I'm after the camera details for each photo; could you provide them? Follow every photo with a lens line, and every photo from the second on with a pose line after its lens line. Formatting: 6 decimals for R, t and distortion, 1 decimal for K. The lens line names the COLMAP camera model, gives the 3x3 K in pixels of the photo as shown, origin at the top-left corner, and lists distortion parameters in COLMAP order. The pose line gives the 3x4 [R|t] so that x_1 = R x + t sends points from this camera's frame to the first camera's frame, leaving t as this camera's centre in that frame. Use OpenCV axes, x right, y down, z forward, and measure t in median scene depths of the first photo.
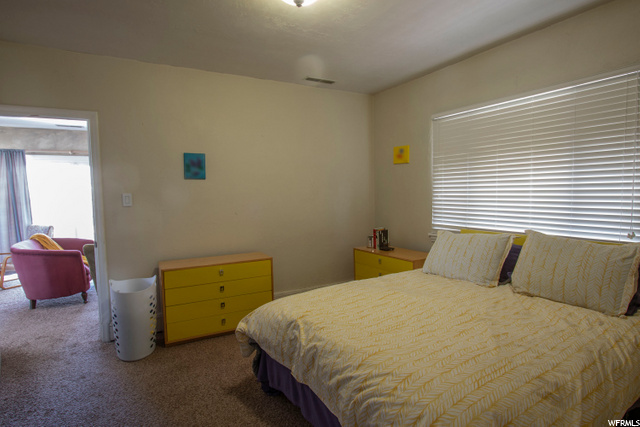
lens RADIAL K [[354.4, 0, 319.8], [0, 354.4, 213.2], [0, 0, 1]] dist [0.000686, 0.000148]
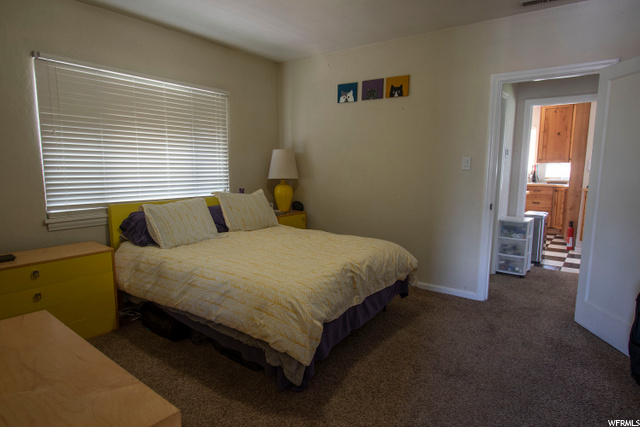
lens RADIAL K [[375.3, 0, 319.9], [0, 375.3, 215.2], [0, 0, 1]] dist [0.001816, 0.000250]
pose [[-0.383856, -0.098661, 0.918107, -0.739182], [0.063007, 0.989160, 0.132640, -0.023840], [-0.921241, 0.108762, -0.373478, 0.966865]]
